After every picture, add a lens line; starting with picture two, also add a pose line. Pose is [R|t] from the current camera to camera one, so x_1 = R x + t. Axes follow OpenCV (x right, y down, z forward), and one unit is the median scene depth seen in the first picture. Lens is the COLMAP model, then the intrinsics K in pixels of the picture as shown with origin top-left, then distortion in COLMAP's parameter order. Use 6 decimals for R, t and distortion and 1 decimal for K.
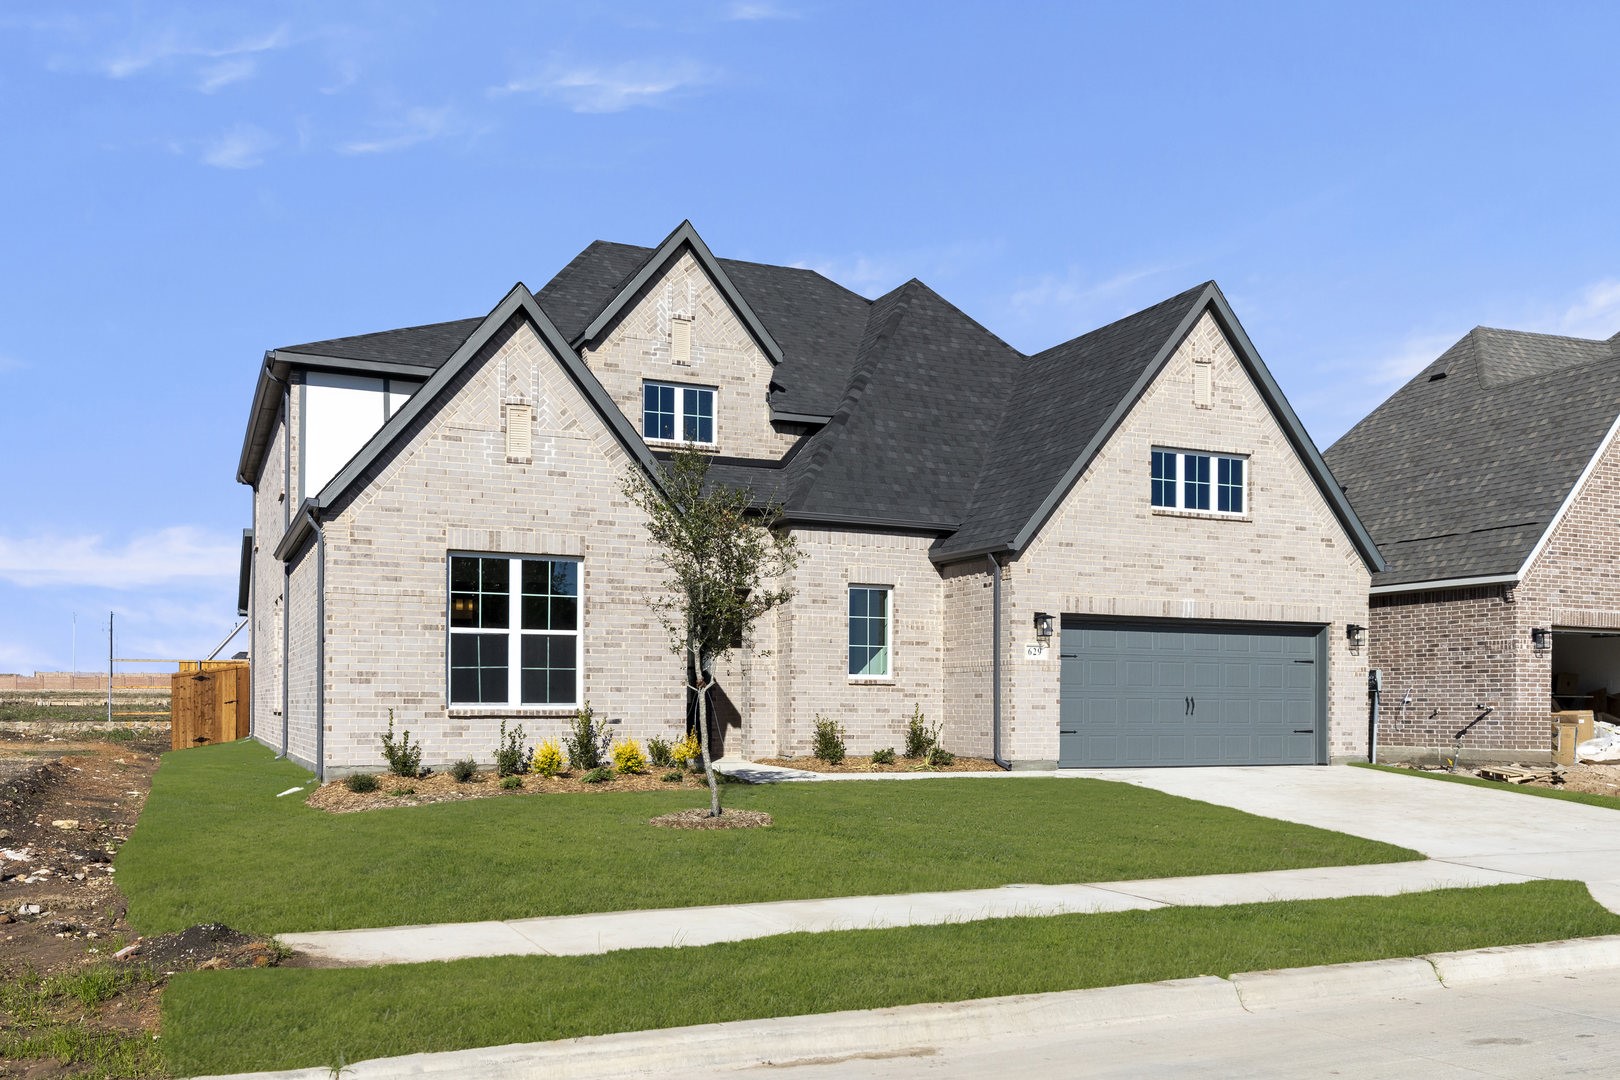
lens RADIAL K [[1131.3, 0, 810.0], [0, 1131.3, 540.0], [0, 0, 1]] dist [0.005547, 0.002172]
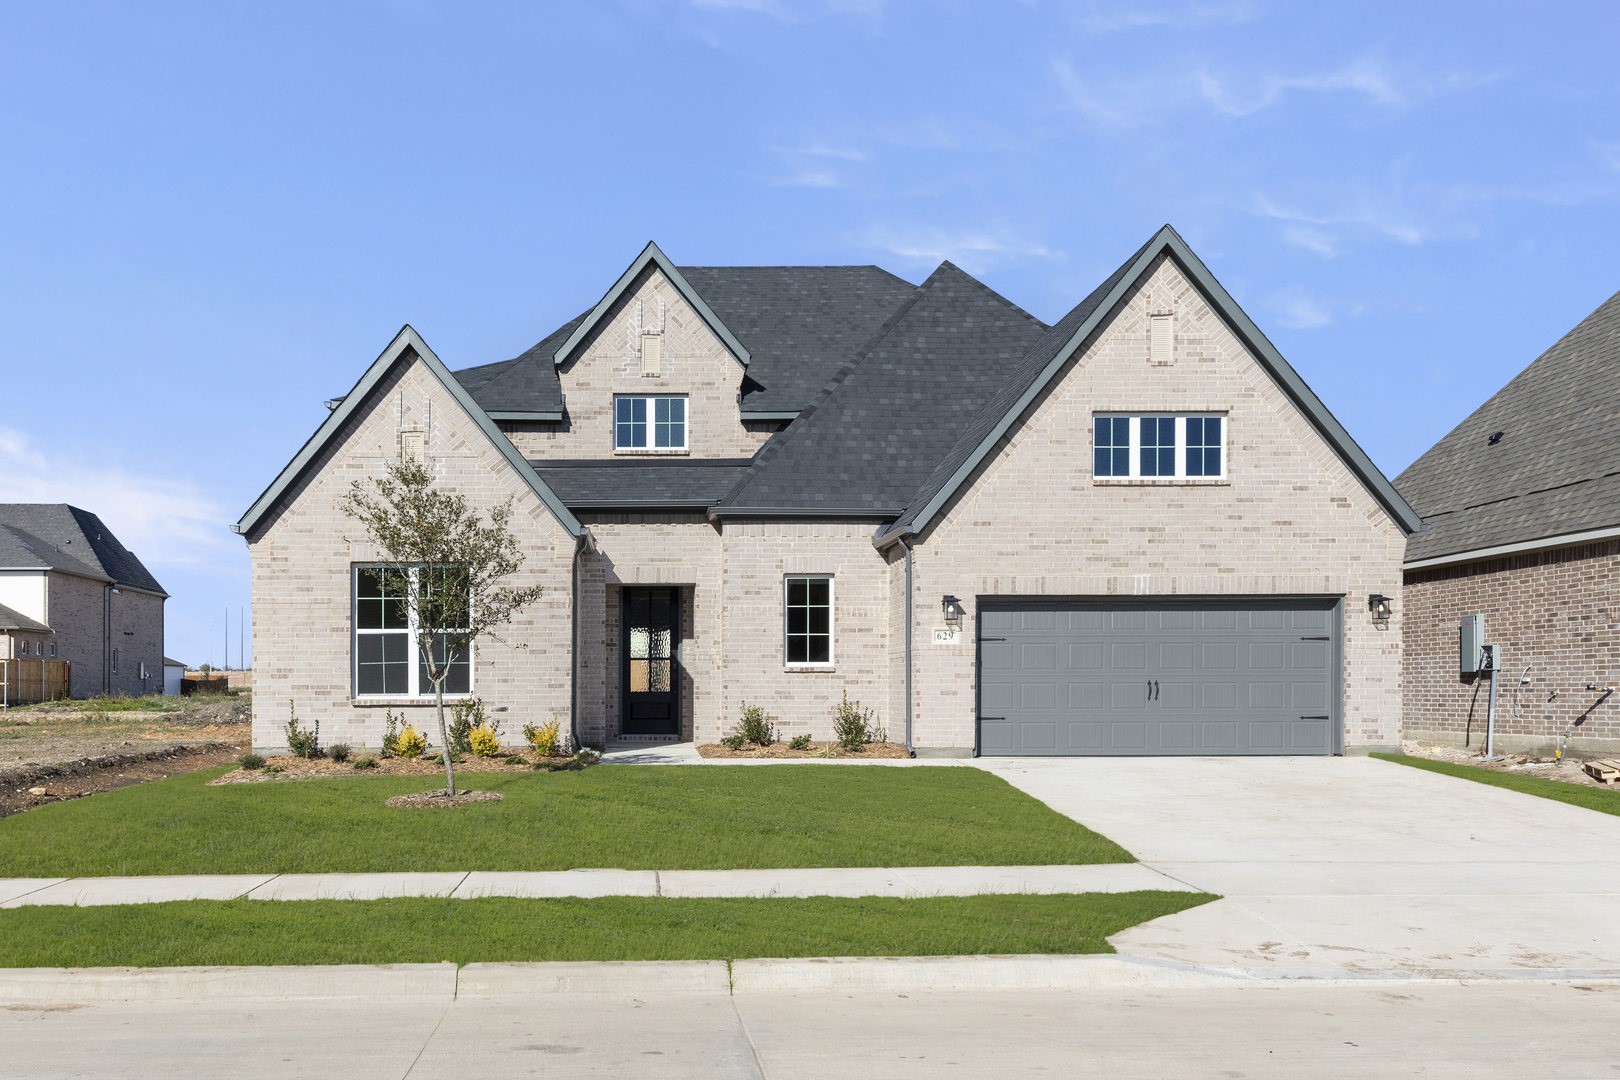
lens RADIAL K [[1089.2, 0, 810.0], [0, 1089.2, 540.0], [0, 0, 1]] dist [0.003976, 0.001027]
pose [[0.943106, -0.054273, -0.328034, 0.364954], [0.056377, 0.998405, -0.003102, 0.011629], [0.327679, -0.015568, 0.944661, 0.072666]]
